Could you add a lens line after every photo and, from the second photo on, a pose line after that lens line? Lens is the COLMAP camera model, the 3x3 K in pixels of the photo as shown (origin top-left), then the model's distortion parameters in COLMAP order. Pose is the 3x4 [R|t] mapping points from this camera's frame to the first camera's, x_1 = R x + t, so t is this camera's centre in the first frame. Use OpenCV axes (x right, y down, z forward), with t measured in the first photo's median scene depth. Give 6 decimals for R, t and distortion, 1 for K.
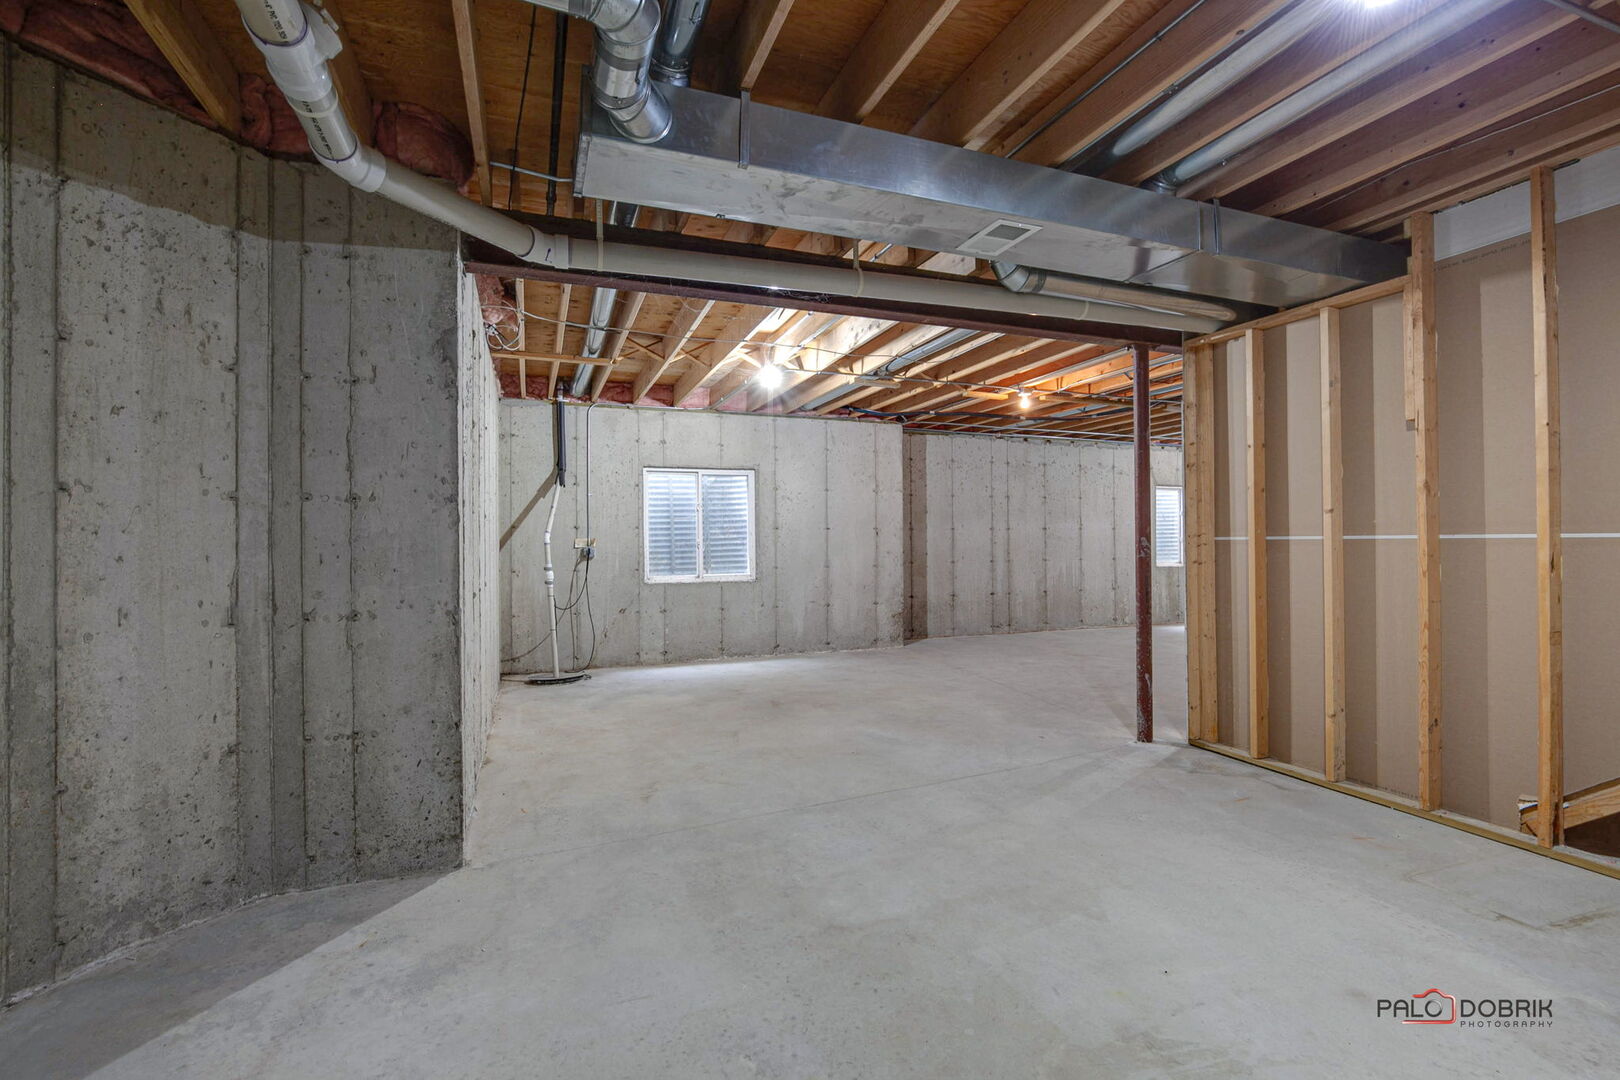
lens RADIAL K [[744.8, 0, 810.0], [0, 744.8, 540.0], [0, 0, 1]] dist [-0.007196, 0.000252]
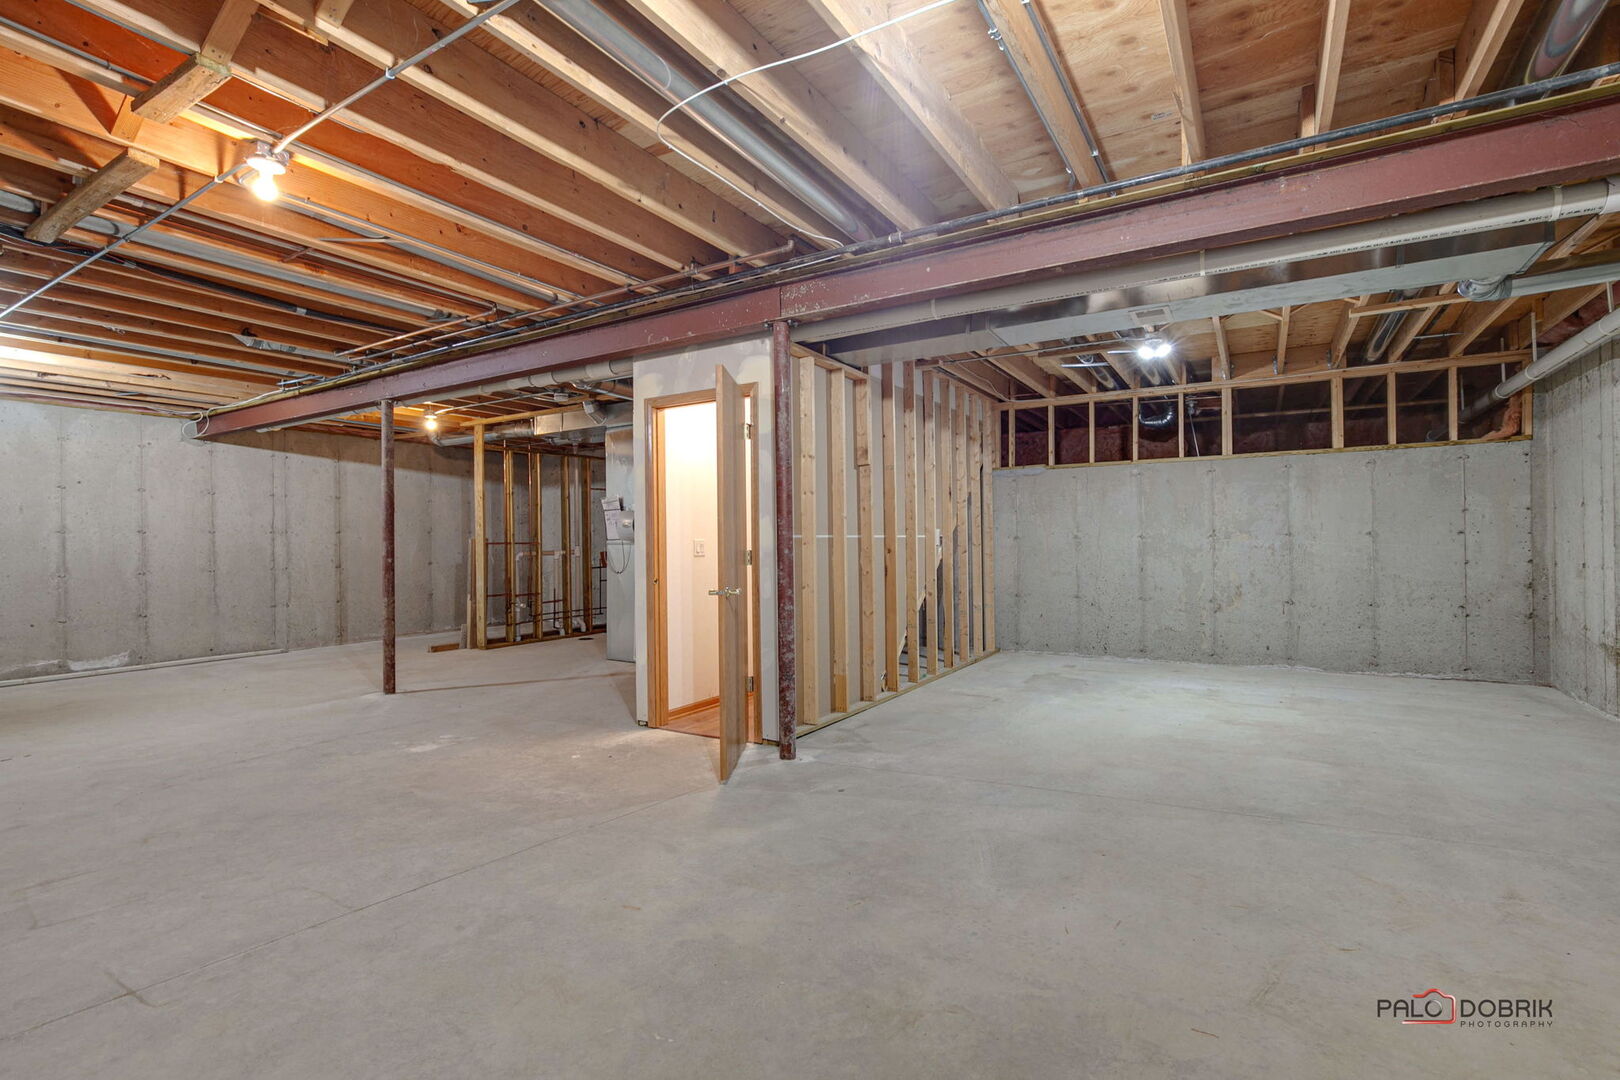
lens RADIAL K [[744.8, 0, 810.0], [0, 744.8, 540.0], [0, 0, 1]] dist [-0.007196, 0.000252]
pose [[-0.621121, 0.017078, 0.783529, -0.327970], [0.014489, 0.999842, -0.010306, 0.014428], [-0.783581, 0.004951, -0.621270, 1.773390]]
